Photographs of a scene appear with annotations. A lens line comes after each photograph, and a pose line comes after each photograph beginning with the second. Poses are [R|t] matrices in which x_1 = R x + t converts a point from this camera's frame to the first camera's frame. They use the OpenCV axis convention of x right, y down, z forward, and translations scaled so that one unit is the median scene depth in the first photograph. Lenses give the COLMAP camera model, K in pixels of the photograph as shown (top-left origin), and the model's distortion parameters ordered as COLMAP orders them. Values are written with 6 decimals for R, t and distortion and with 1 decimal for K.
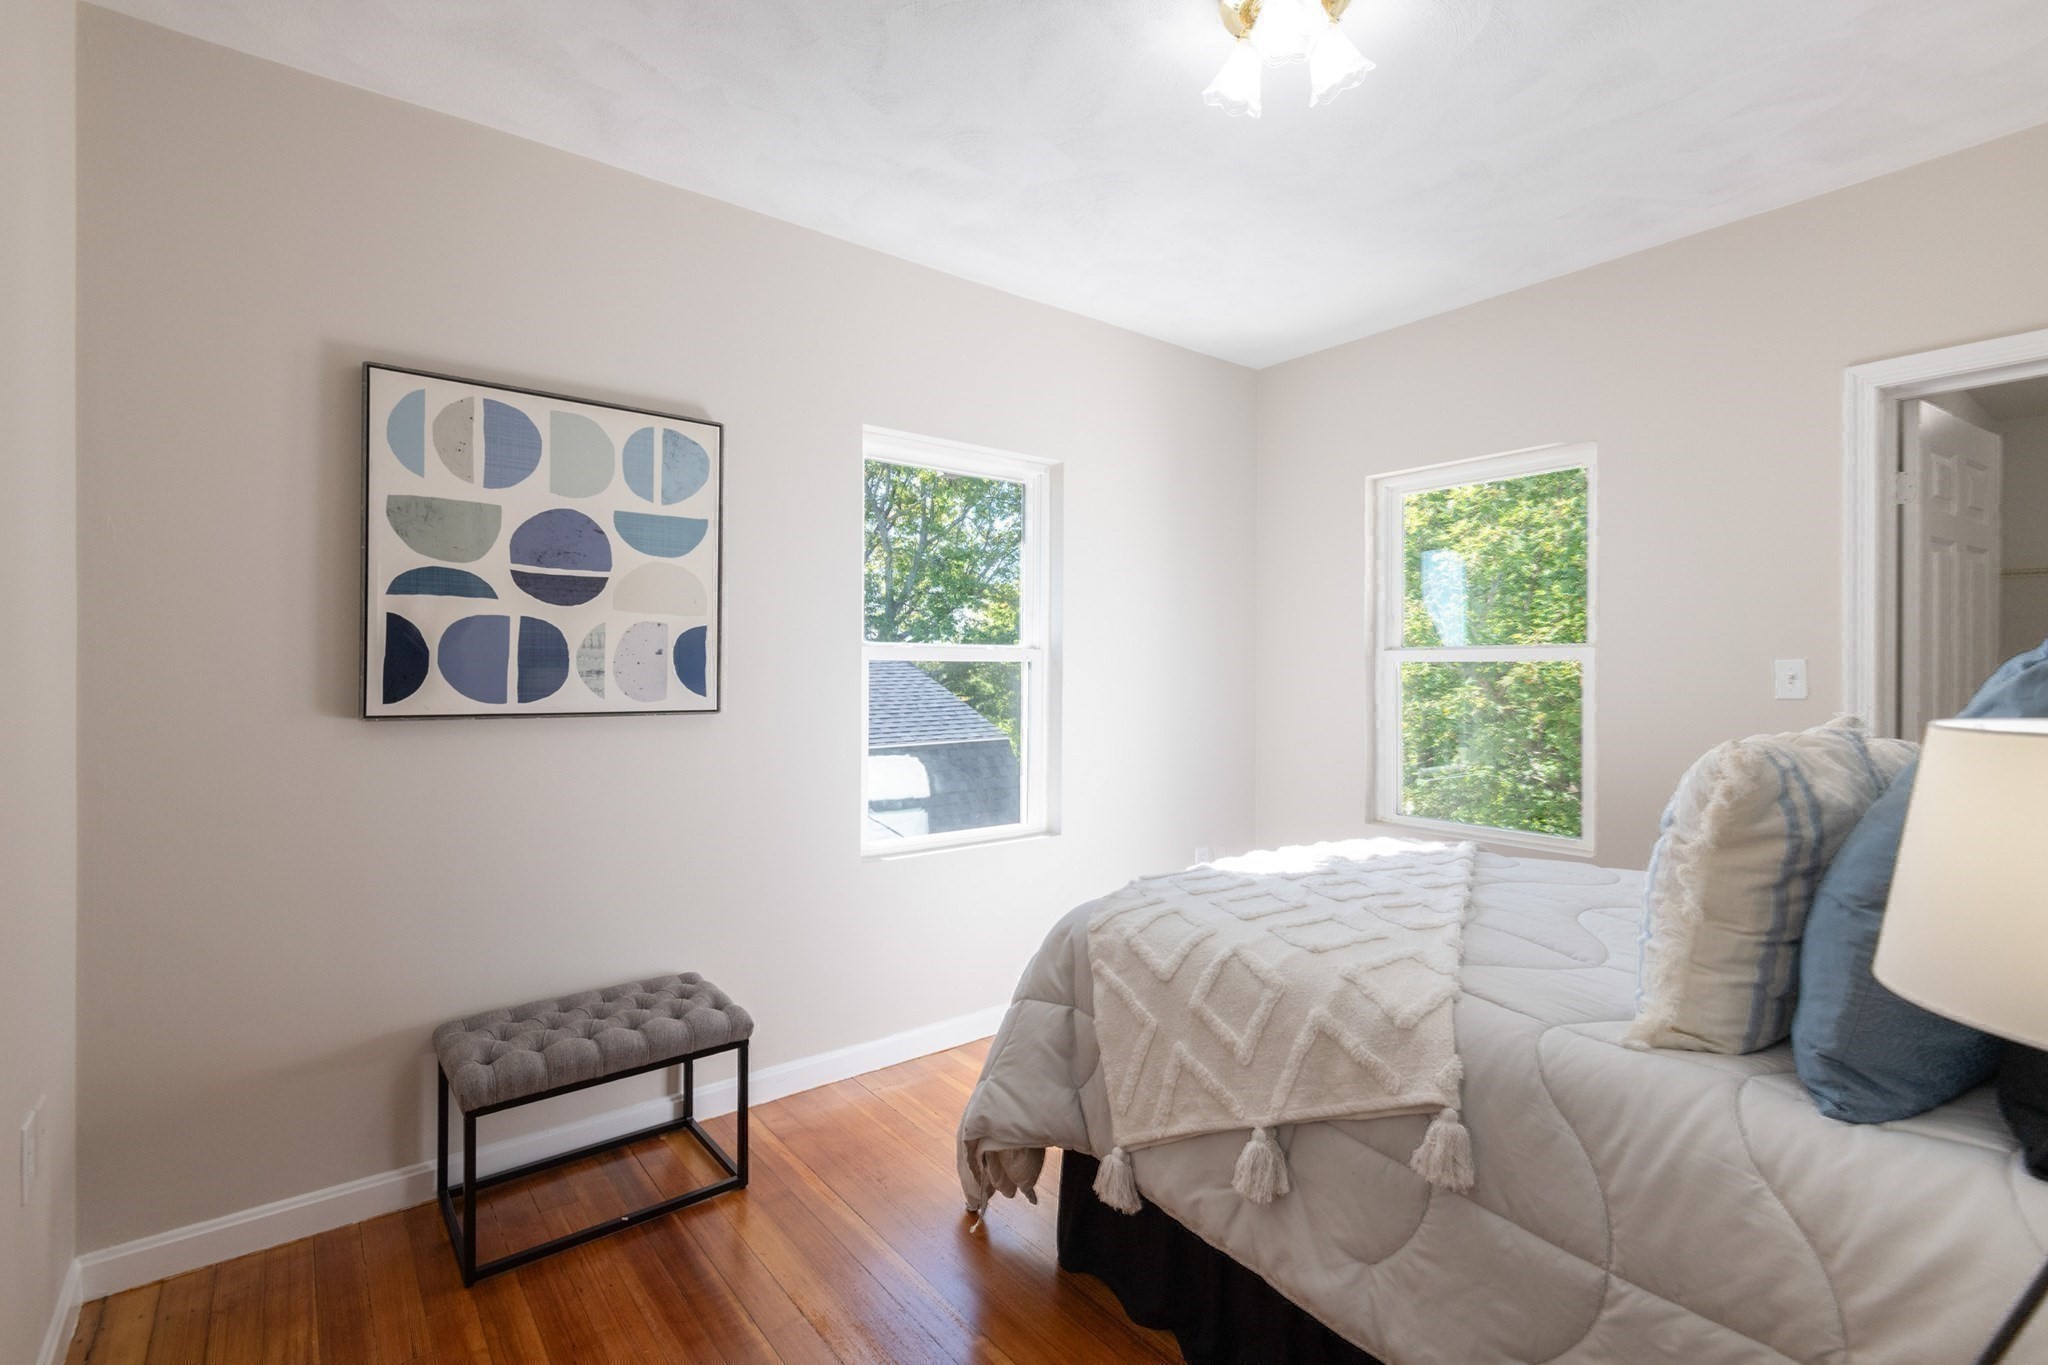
lens RADIAL K [[938.2, 0, 1026.9], [0, 938.2, 674.9], [0, 0, 1]] dist [0.009236, -0.005095]
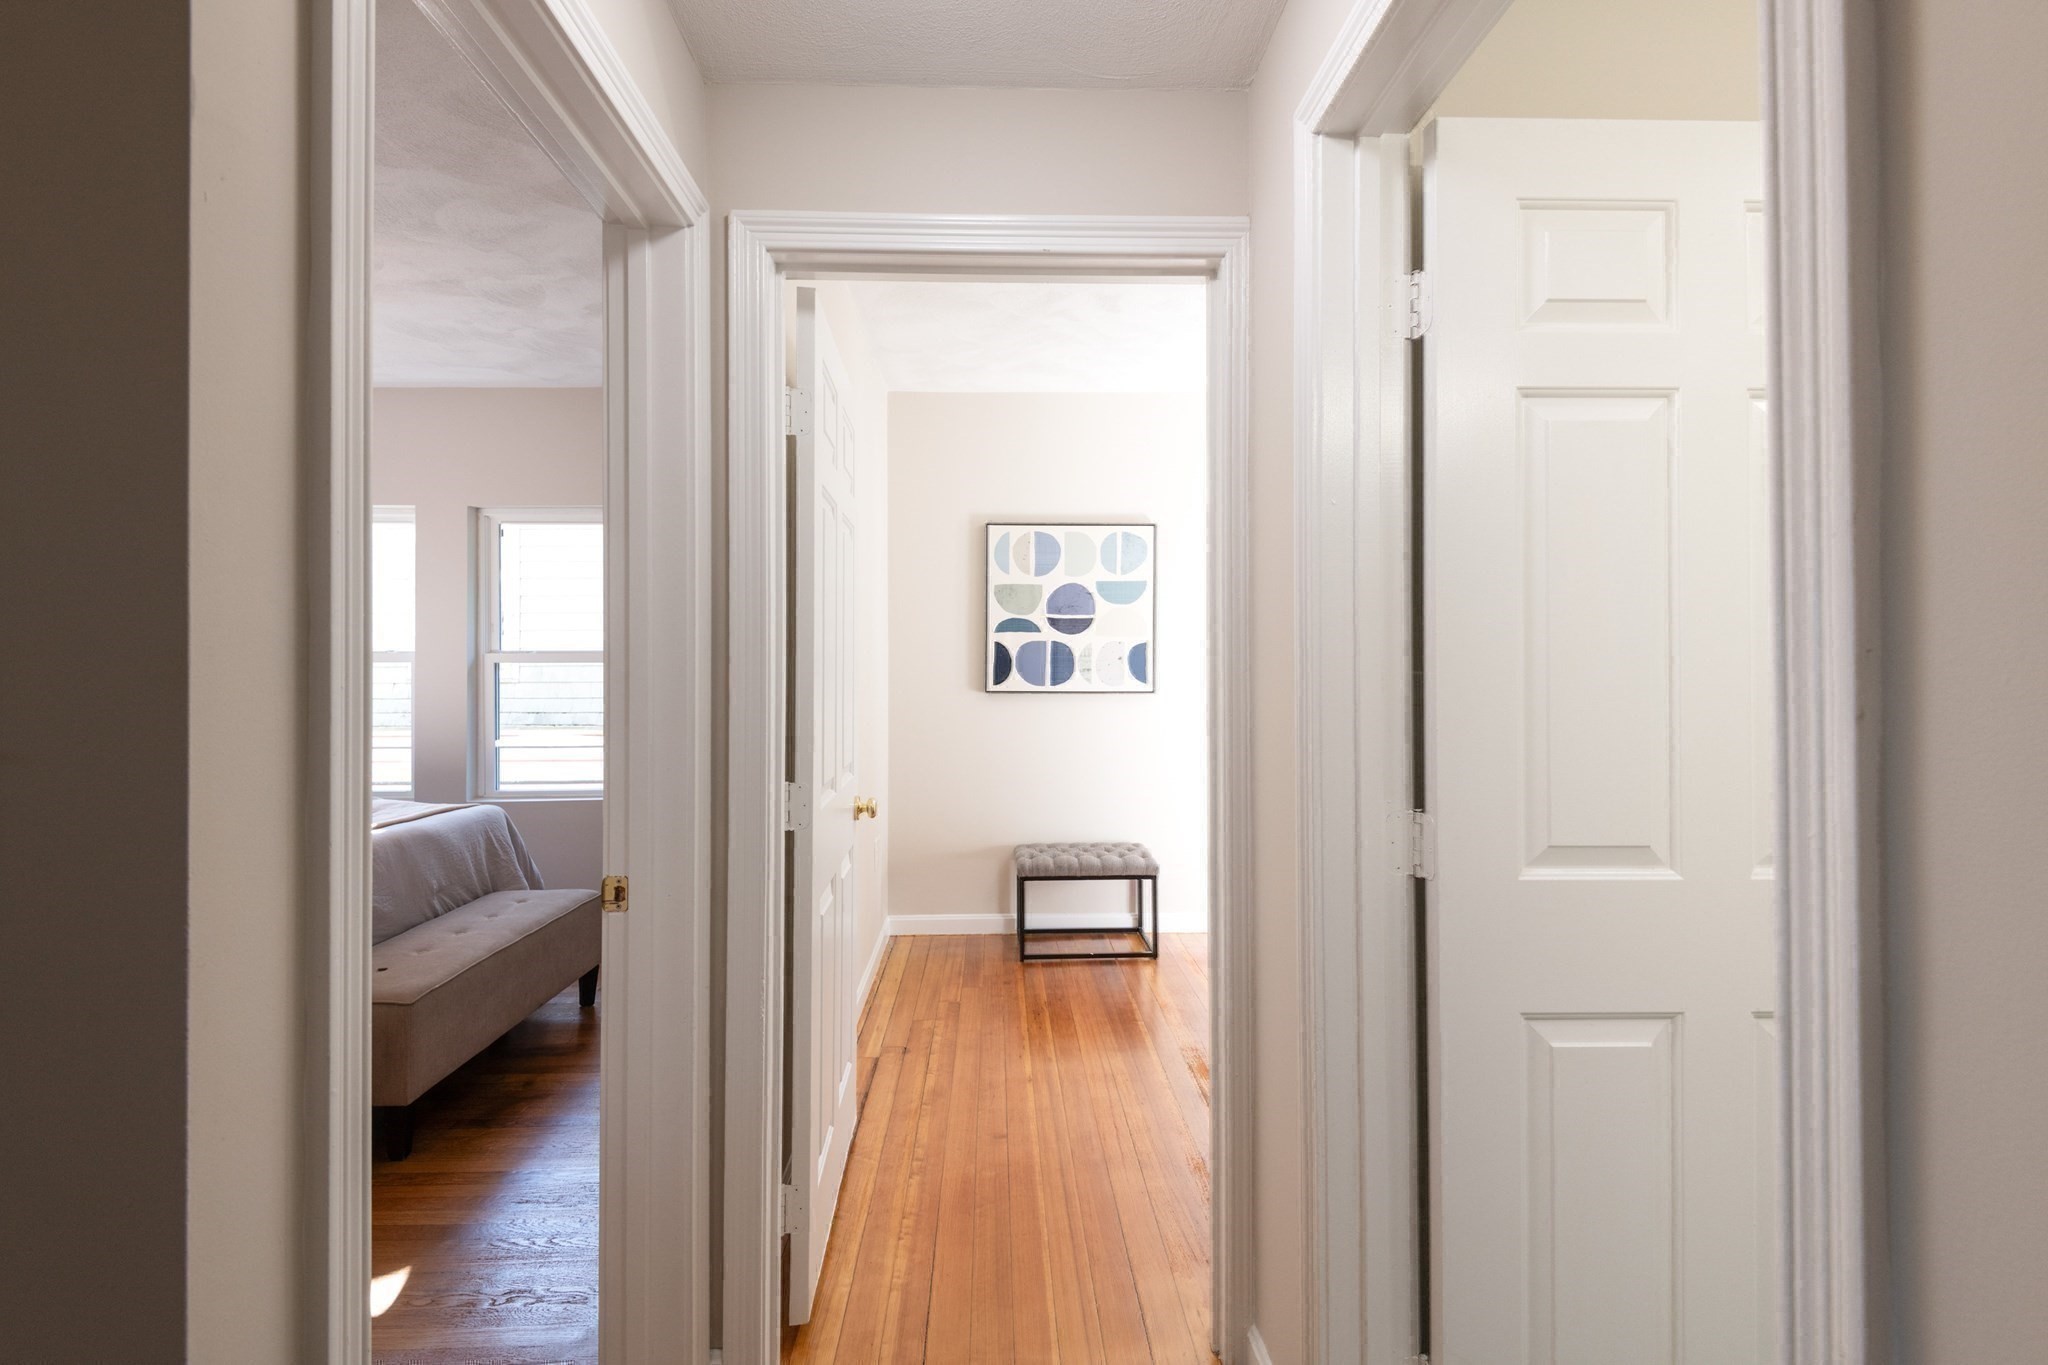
lens RADIAL K [[938.2, 0, 1002.0], [0, 938.2, 666.6], [0, 0, 1]] dist [0.009236, -0.005095]
pose [[0.779196, -0.017106, -0.626547, 0.596490], [0.002641, 0.999708, -0.024009, 0.037117], [0.626775, 0.017053, 0.779014, -0.571095]]
